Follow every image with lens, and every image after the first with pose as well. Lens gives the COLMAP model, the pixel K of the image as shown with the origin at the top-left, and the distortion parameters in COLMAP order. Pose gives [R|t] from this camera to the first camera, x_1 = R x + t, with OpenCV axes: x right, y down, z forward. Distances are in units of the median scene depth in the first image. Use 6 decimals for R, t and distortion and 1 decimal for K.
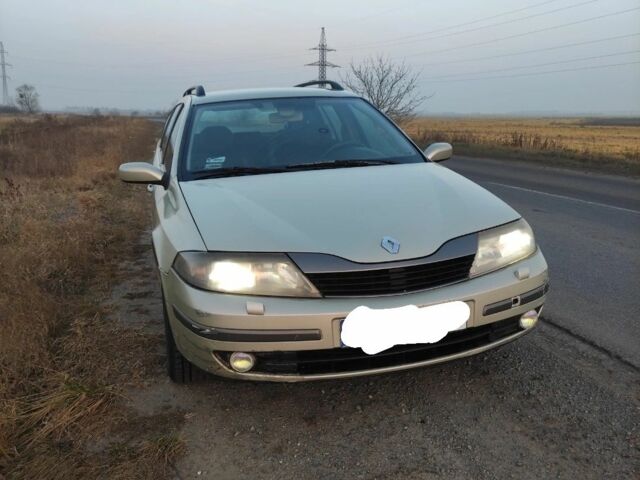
lens RADIAL K [[645.5, 0, 320.0], [0, 645.5, 240.0], [0, 0, 1]] dist [0.020275, 0.010602]
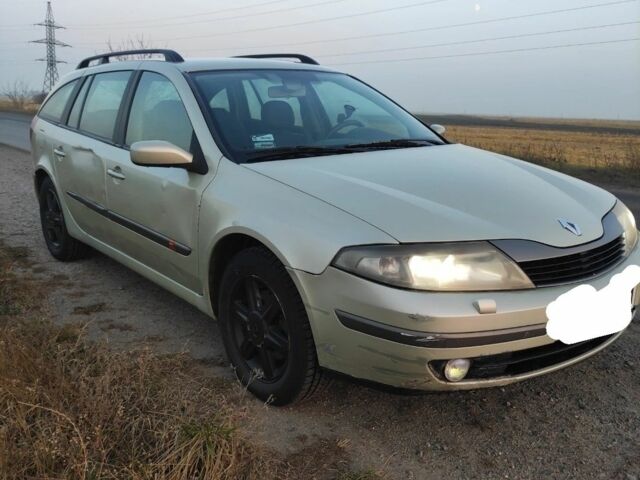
lens RADIAL K [[645.5, 0, 320.0], [0, 645.5, 240.0], [0, 0, 1]] dist [0.020275, 0.010602]
pose [[0.920028, -0.050359, 0.388603, -0.609187], [0.043899, 0.998711, 0.025490, -0.013435], [-0.389386, -0.006392, 0.921053, 0.279339]]
